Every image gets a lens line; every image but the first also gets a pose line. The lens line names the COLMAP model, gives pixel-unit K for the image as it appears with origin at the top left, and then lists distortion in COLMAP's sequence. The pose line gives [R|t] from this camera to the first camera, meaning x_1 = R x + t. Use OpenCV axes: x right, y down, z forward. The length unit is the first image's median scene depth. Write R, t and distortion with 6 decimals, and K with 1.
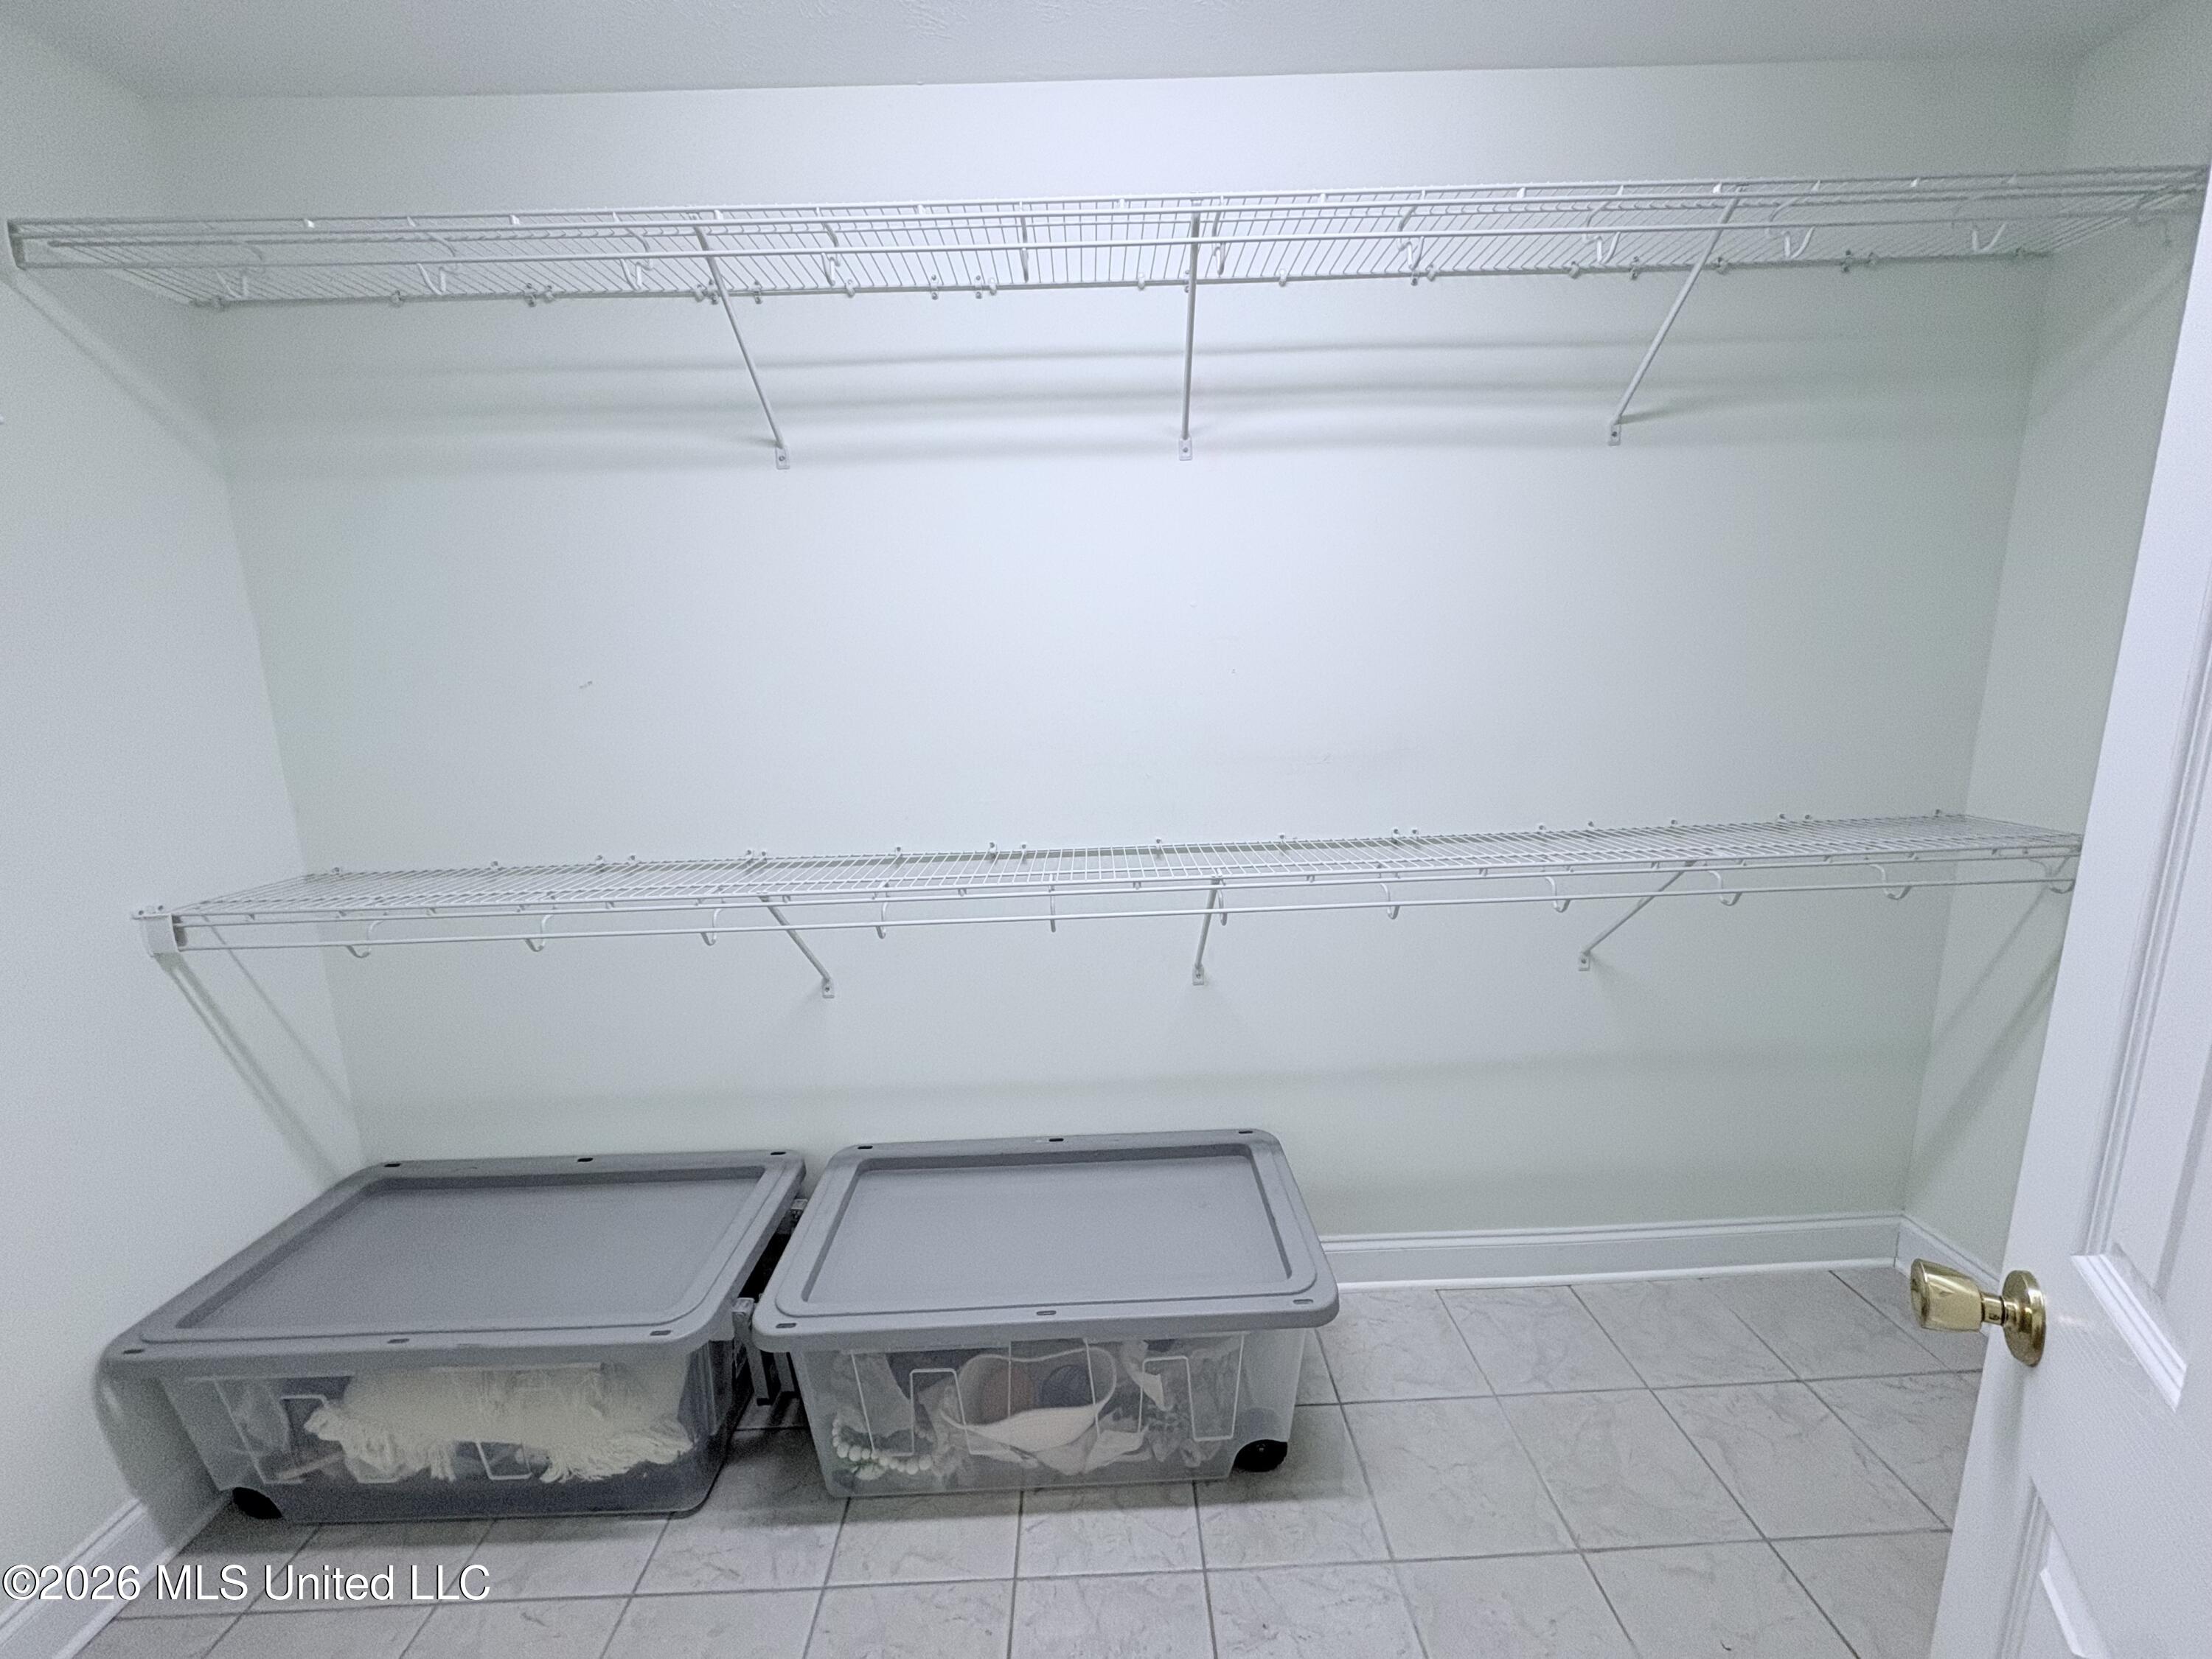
lens RADIAL K [[883.1, 0, 1106.4], [0, 883.1, 822.7], [0, 0, 1]] dist [0.000503, -0.000127]
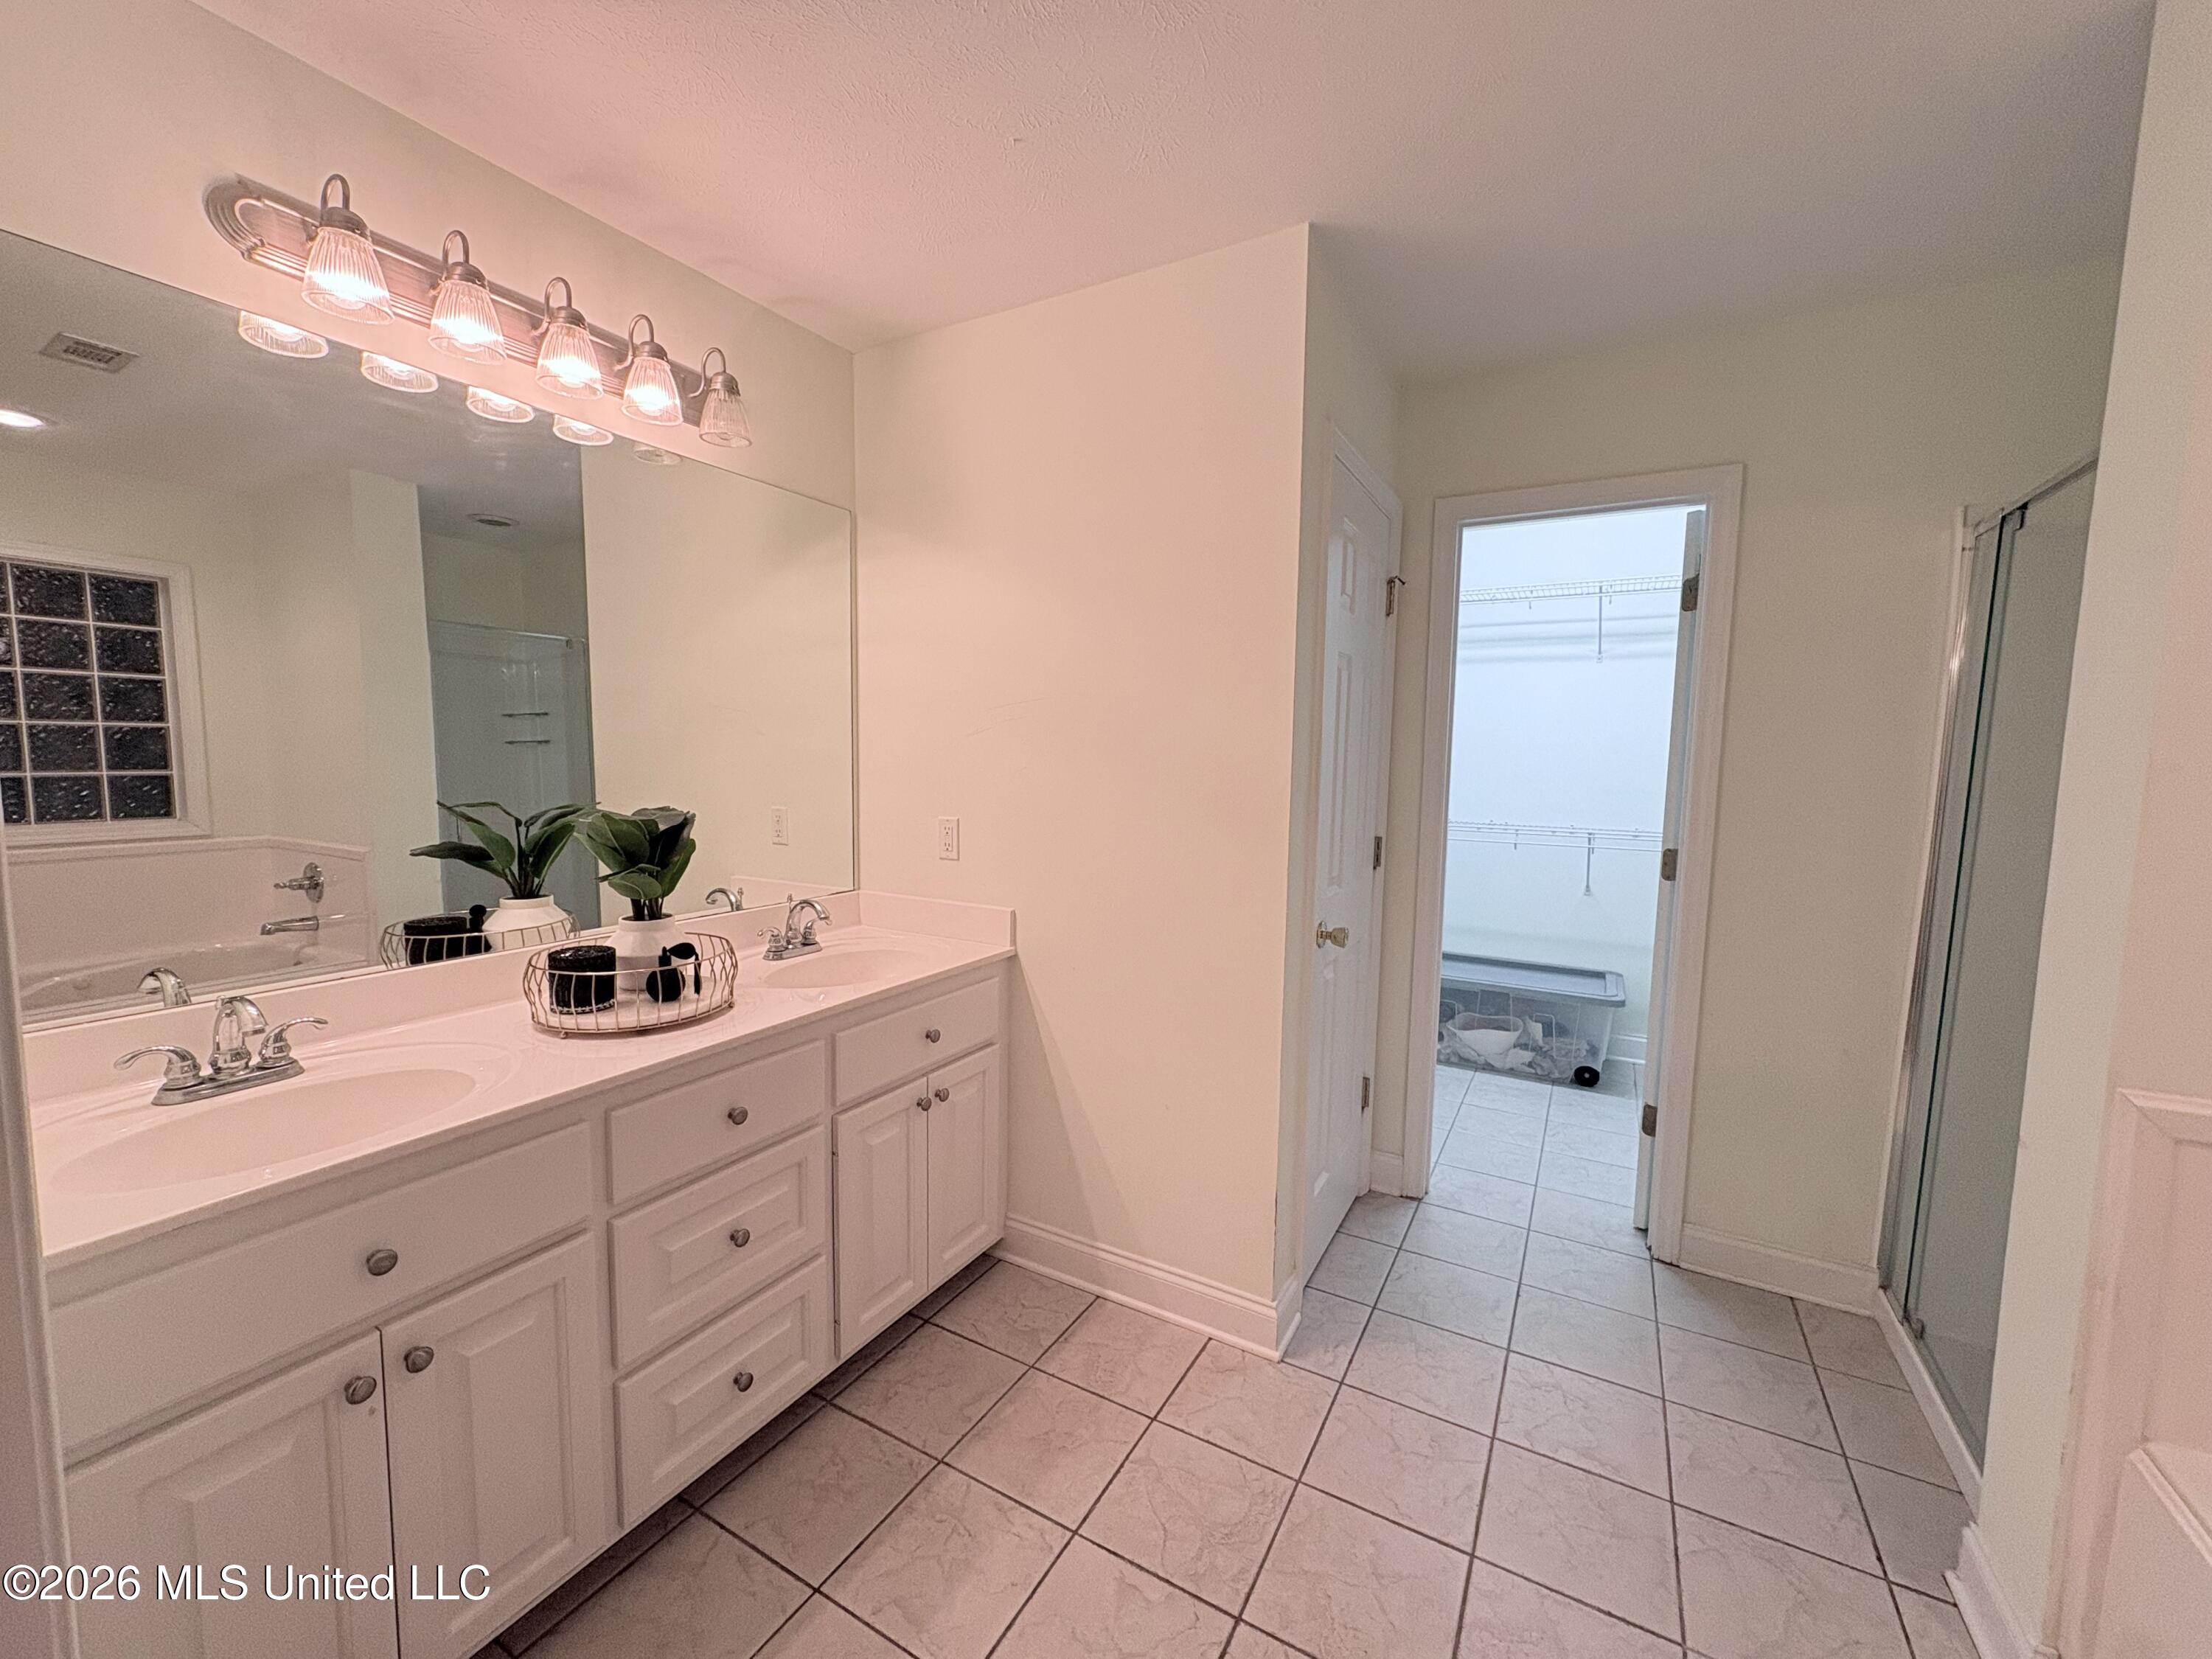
lens RADIAL K [[883.1, 0, 1108.2], [0, 883.1, 832.6], [0, 0, 1]] dist [0.000503, -0.000127]
pose [[0.852496, 0.083883, -0.515960, 0.249976], [-0.128602, 0.990360, -0.051473, 0.357319], [0.506668, 0.110234, 0.855065, -1.761773]]
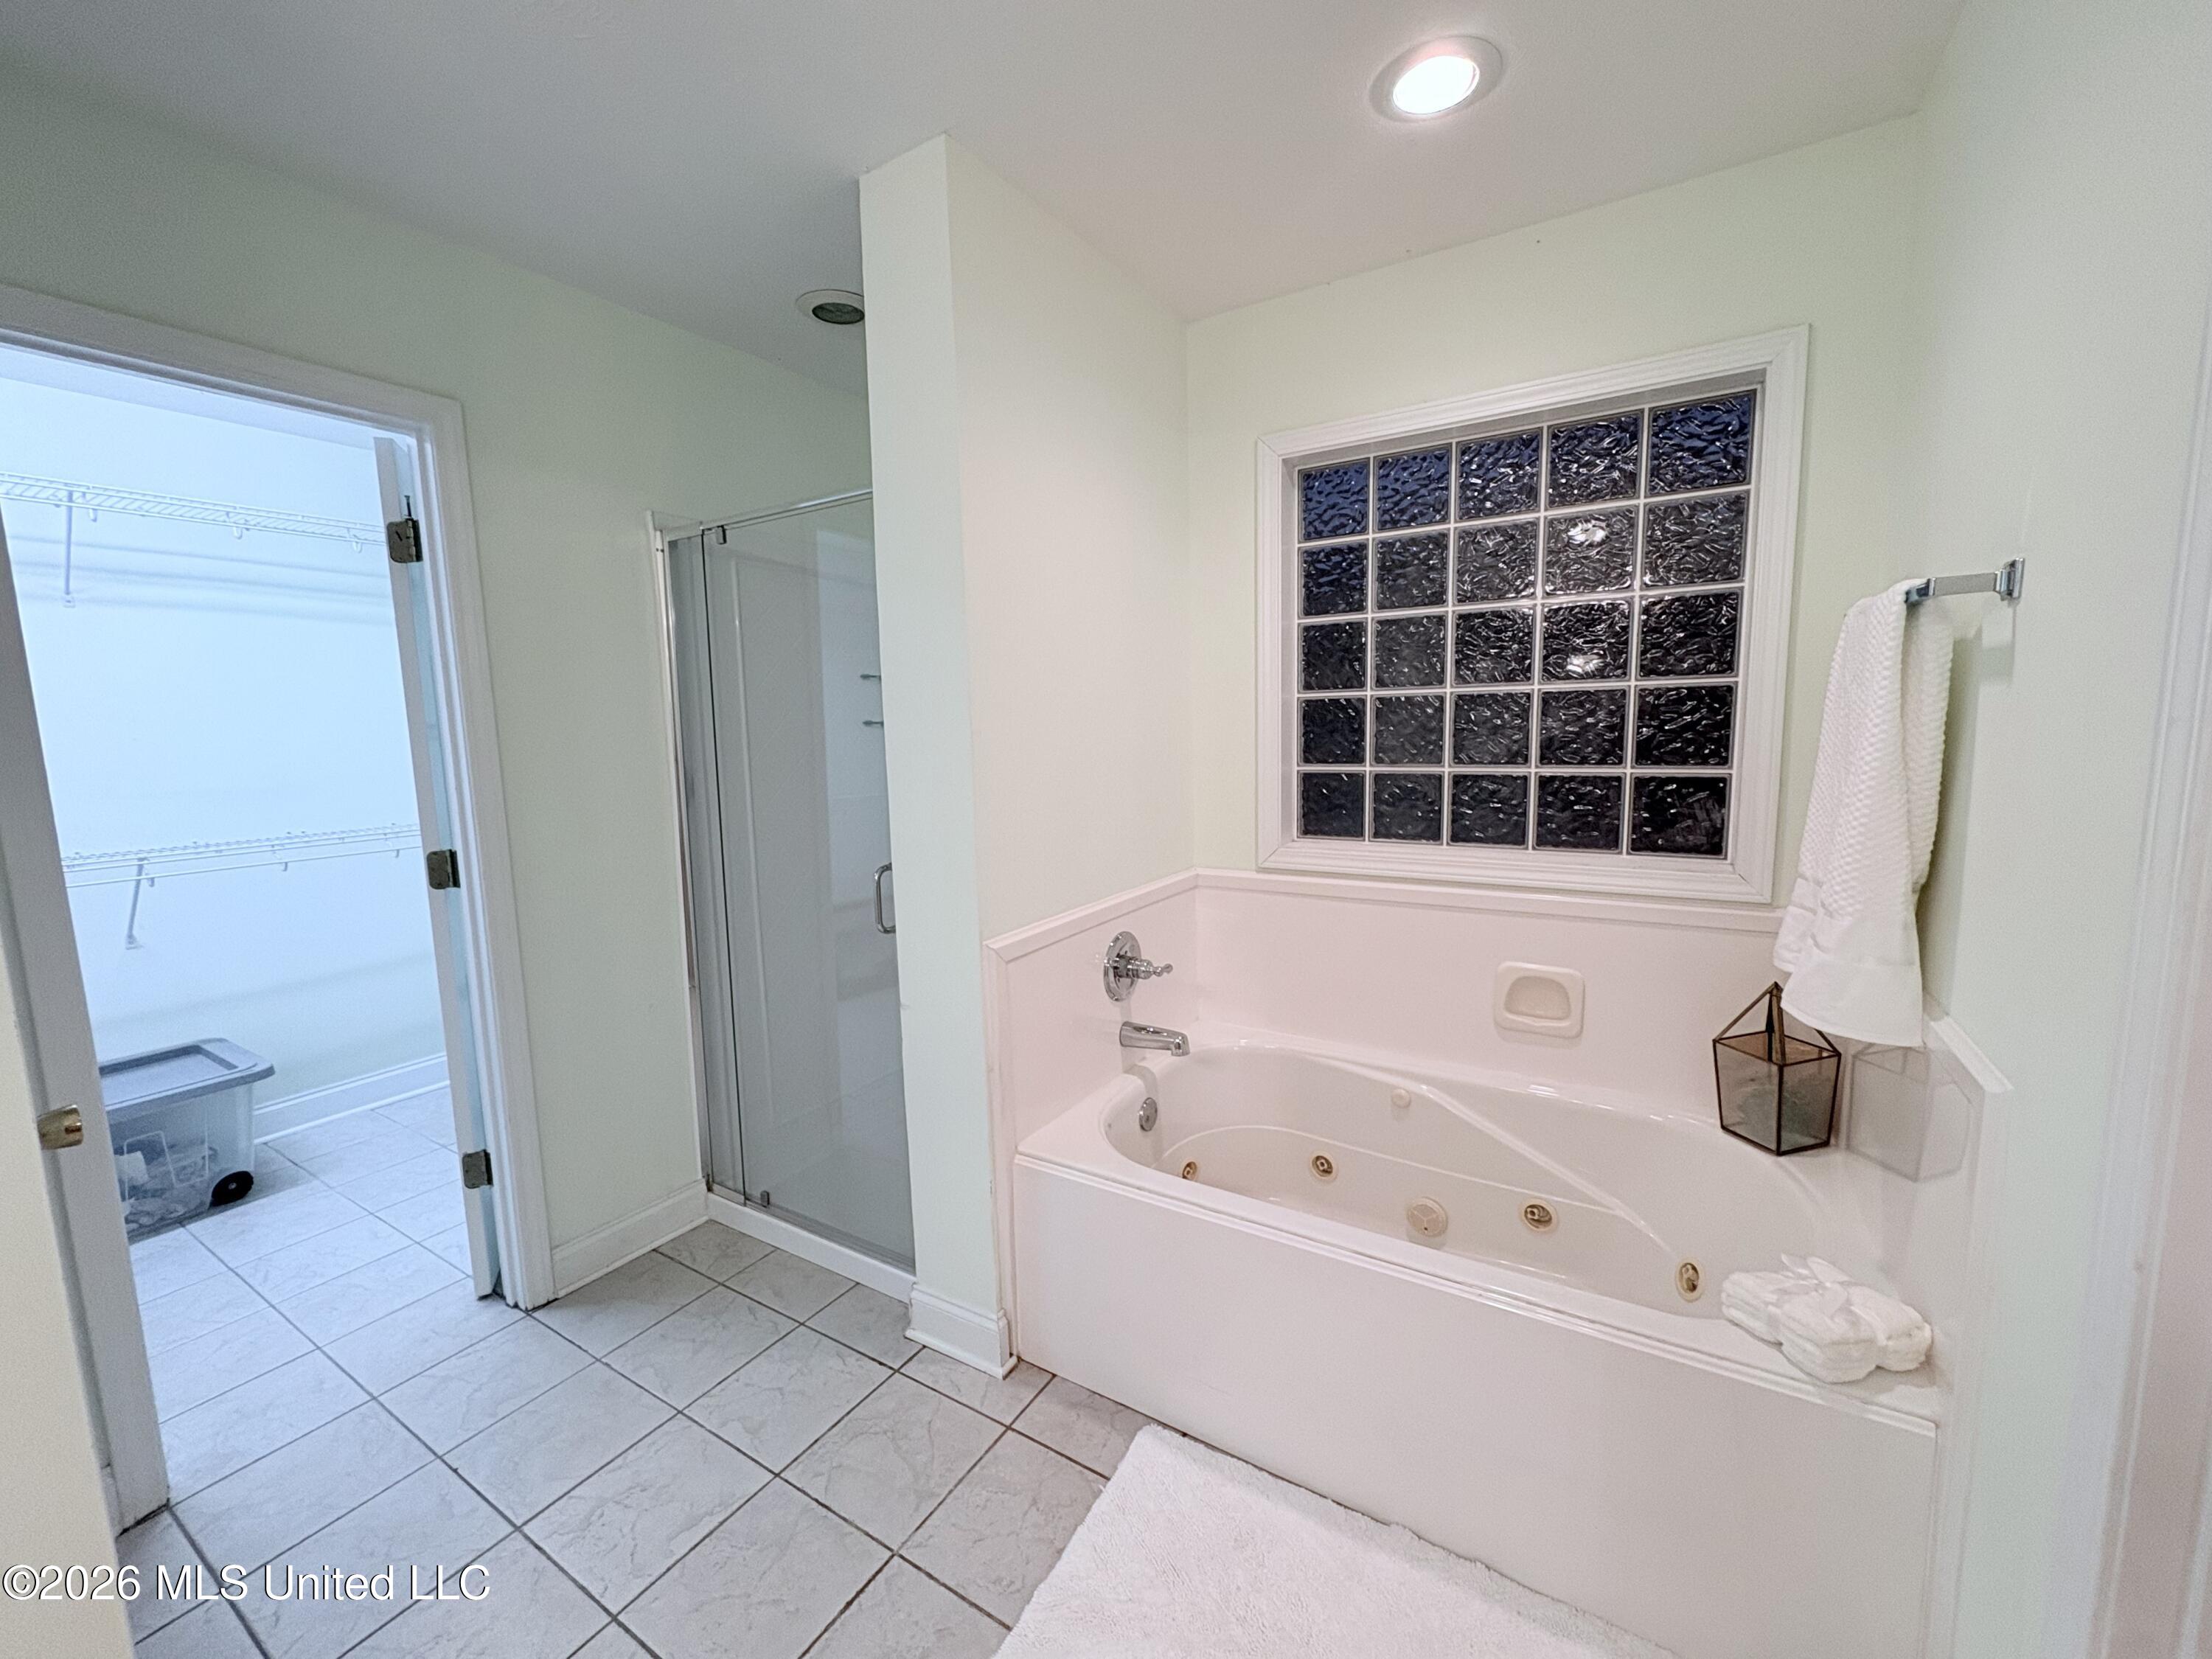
lens RADIAL K [[883.1, 0, 1095.5], [0, 883.1, 835.0], [0, 0, 1]] dist [0.000503, -0.000127]
pose [[0.549275, -0.092028, 0.830558, -0.269885], [0.159601, 0.987174, 0.003833, 0.302775], [-0.820259, 0.130453, 0.556918, -1.429168]]
